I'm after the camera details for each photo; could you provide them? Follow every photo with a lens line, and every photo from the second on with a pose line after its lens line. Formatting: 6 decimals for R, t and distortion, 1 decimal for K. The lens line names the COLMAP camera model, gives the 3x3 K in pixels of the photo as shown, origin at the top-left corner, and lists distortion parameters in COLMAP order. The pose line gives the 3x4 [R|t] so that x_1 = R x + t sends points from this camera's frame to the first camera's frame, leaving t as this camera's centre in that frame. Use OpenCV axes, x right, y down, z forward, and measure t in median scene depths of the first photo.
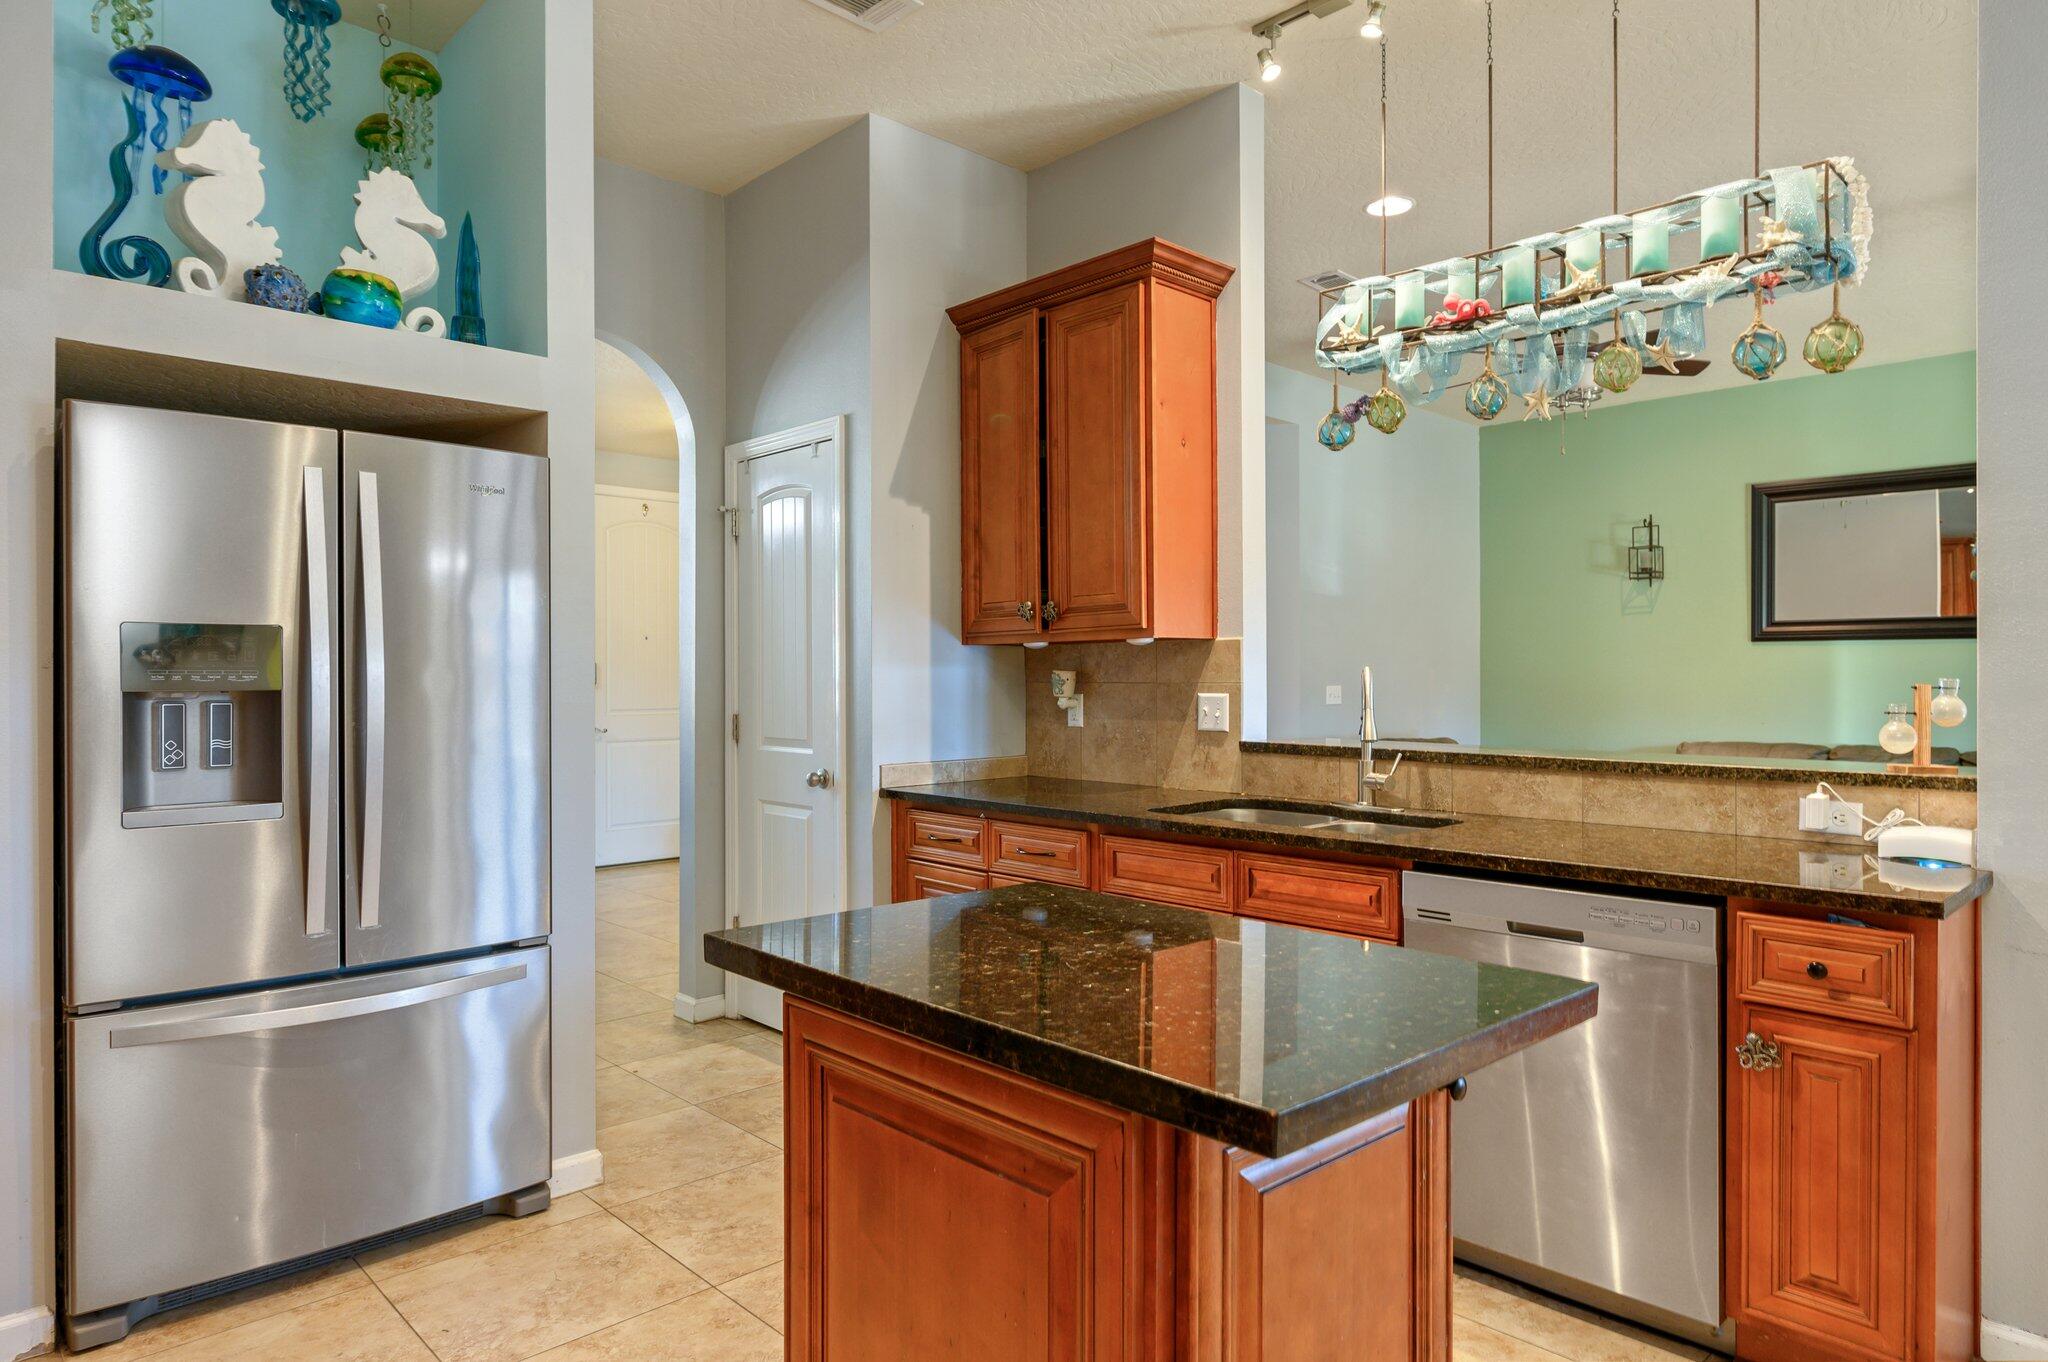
lens RADIAL K [[1189.0, 0, 1012.2], [0, 1189.0, 684.2], [0, 0, 1]] dist [-0.008572, -0.001932]
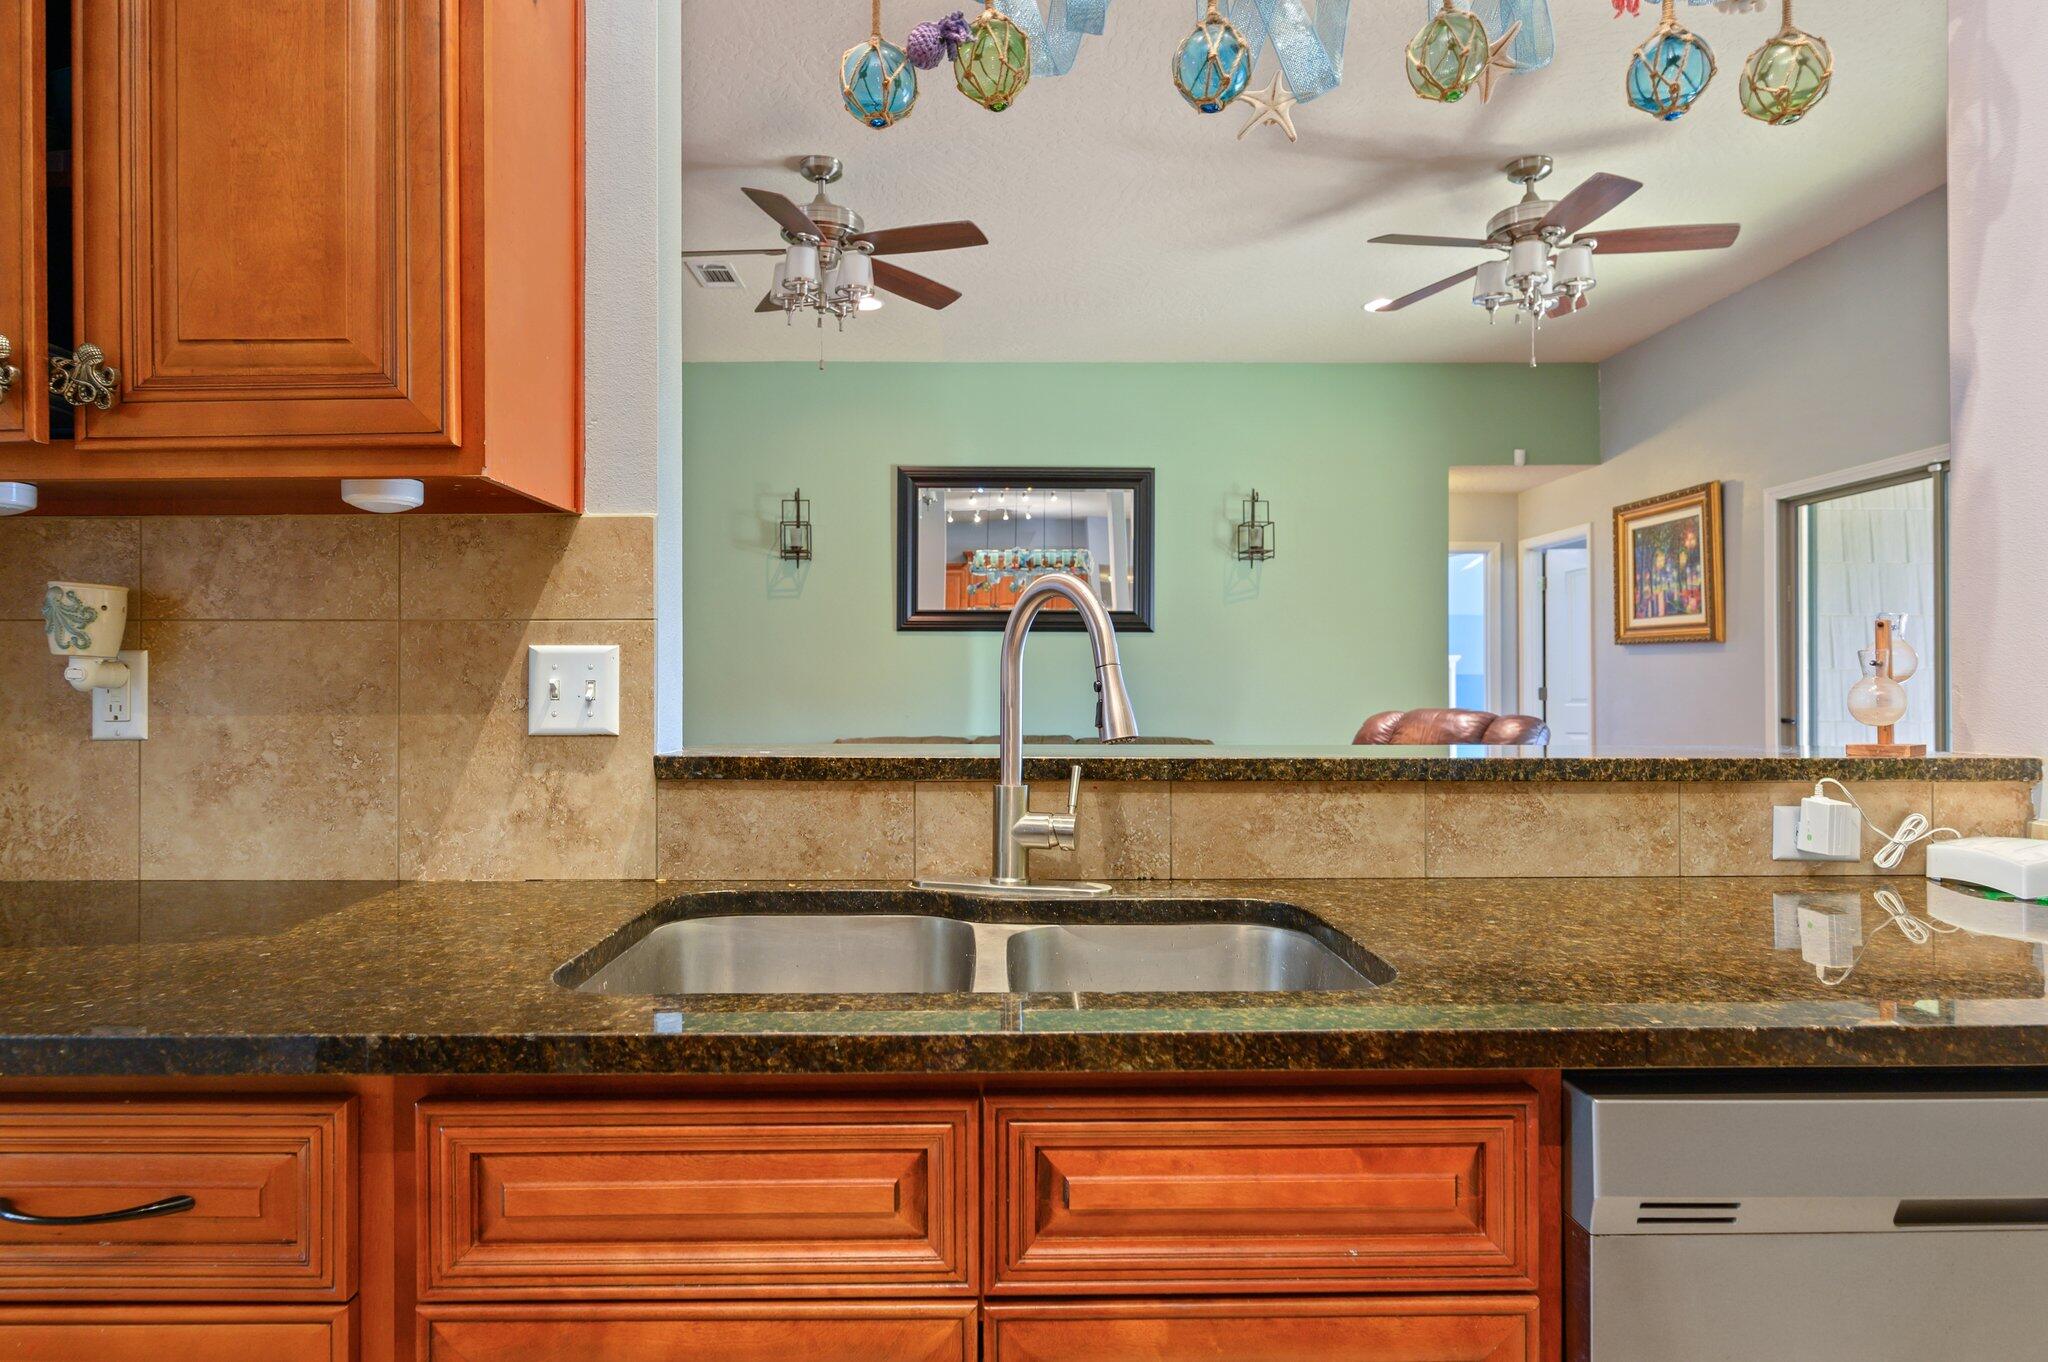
lens RADIAL K [[1189.0, 0, 1003.6], [0, 1189.0, 676.8], [0, 0, 1]] dist [-0.008572, -0.001932]
pose [[0.684294, 0.004558, 0.729192, -0.031006], [0.004739, 0.999932, -0.010697, 0.024148], [-0.729191, 0.010776, 0.684226, 0.606275]]
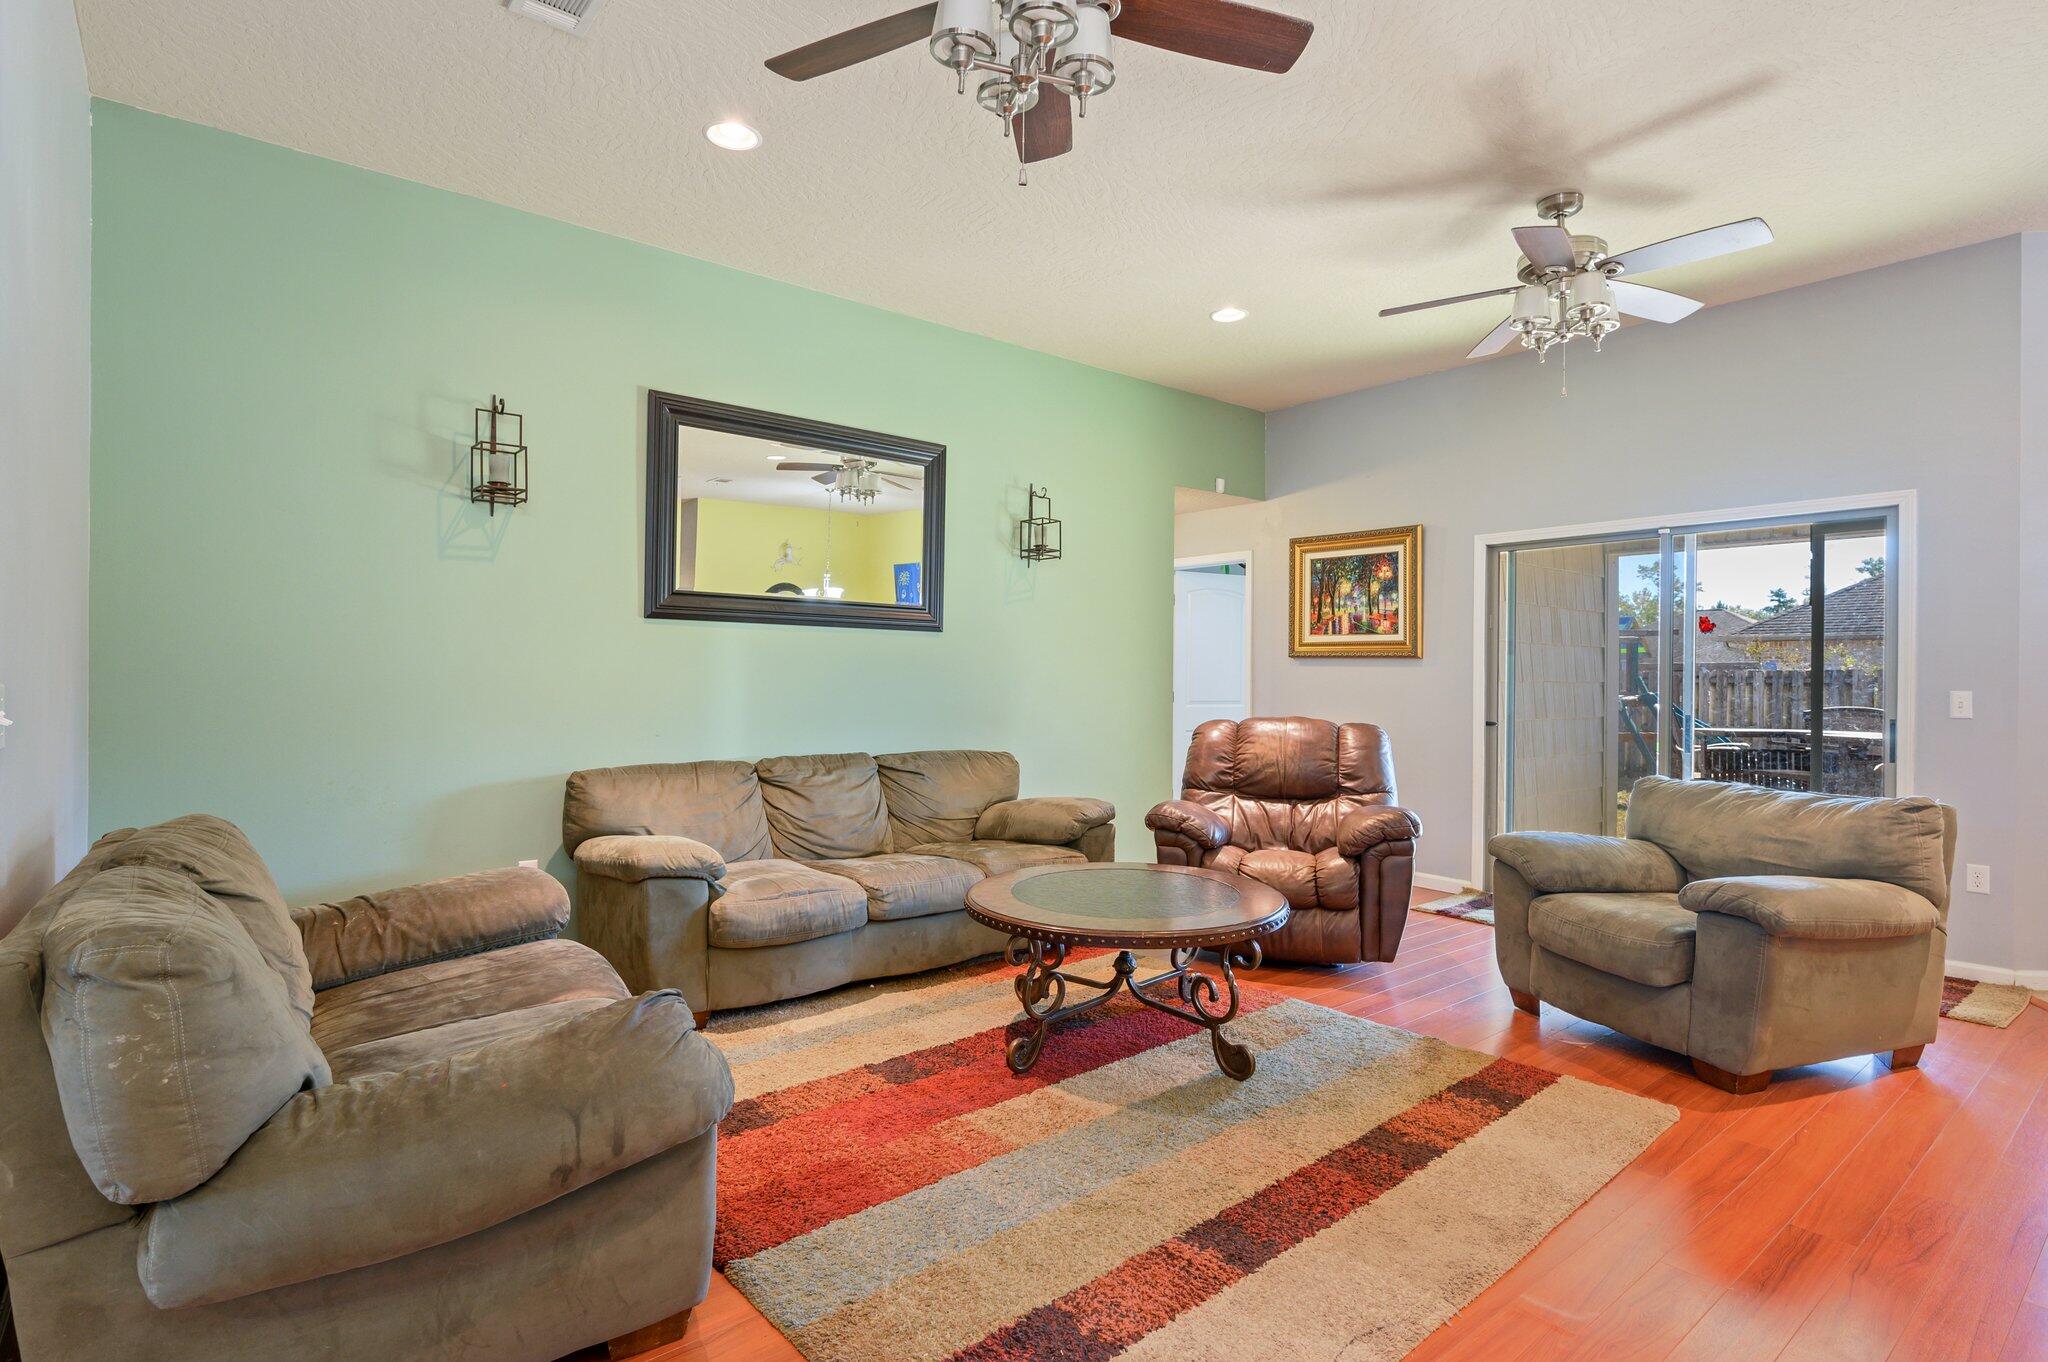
lens RADIAL K [[1023.6, 0, 1053.3], [0, 1023.6, 675.9], [0, 0, 1]] dist [-0.002709, 0.002062]
pose [[0.068980, 0.005699, 0.997602, 0.103800], [-0.000913, 0.999984, -0.005650, 0.001767], [-0.997618, -0.000521, 0.068984, 1.547337]]
